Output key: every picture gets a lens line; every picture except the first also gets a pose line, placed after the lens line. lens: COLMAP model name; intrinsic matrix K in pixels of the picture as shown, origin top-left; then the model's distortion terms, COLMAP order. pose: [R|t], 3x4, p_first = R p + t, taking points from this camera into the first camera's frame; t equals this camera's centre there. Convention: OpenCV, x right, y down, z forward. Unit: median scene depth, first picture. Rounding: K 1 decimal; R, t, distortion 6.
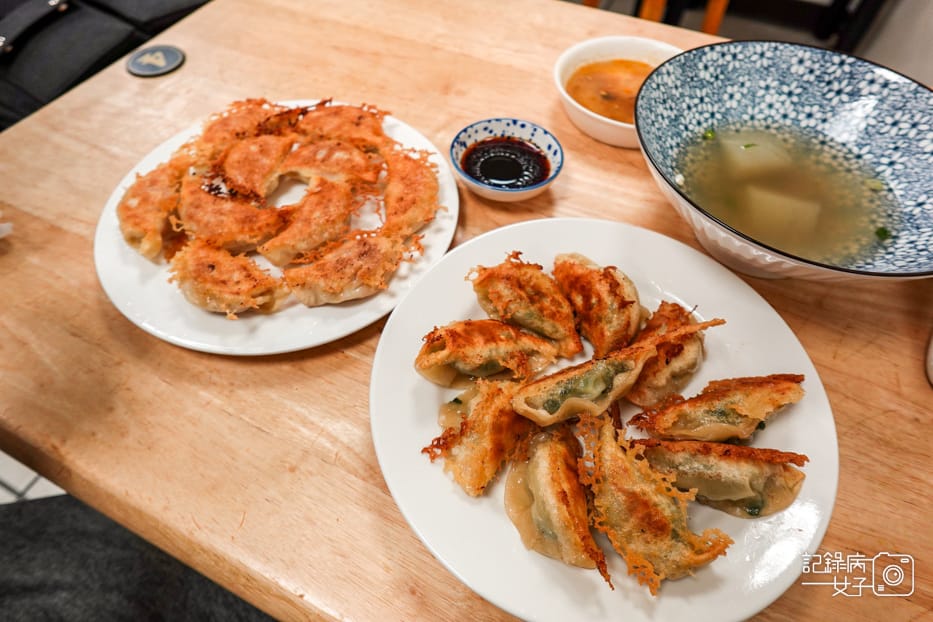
lens RADIAL K [[515.6, 0, 469.9], [0, 515.6, 314.4], [0, 0, 1]] dist [0.000333, -0.004736]
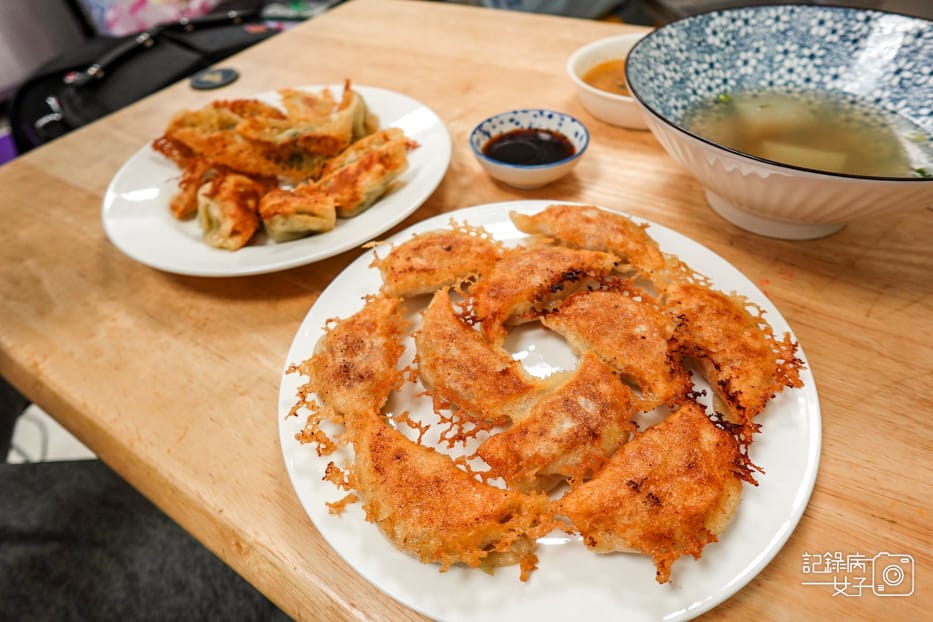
lens RADIAL K [[515.6, 0, 469.9], [0, 515.6, 314.4], [0, 0, 1]] dist [0.000333, -0.004736]
pose [[0.989284, 0.024954, -0.143858, 0.157636], [-0.045311, 0.989111, -0.140024, 0.200871], [0.138797, 0.145042, 0.979642, 0.067035]]
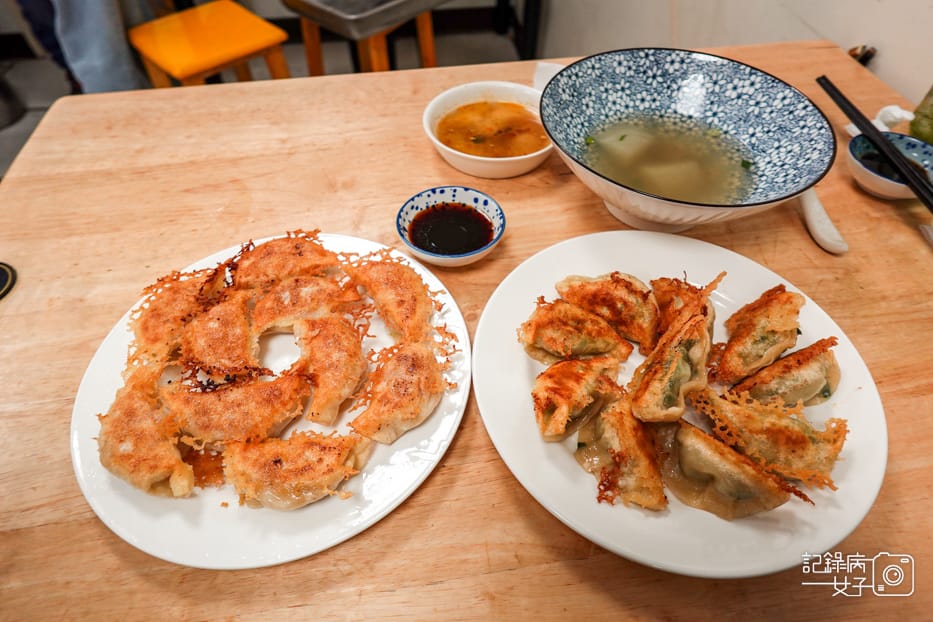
lens RADIAL K [[515.6, 0, 469.9], [0, 515.6, 314.4], [0, 0, 1]] dist [0.000333, -0.004736]
pose [[0.830130, -0.445275, 0.335580, -0.347716], [0.465917, 0.884575, 0.021180, -0.153076], [-0.306277, 0.138770, 0.941774, 0.025292]]
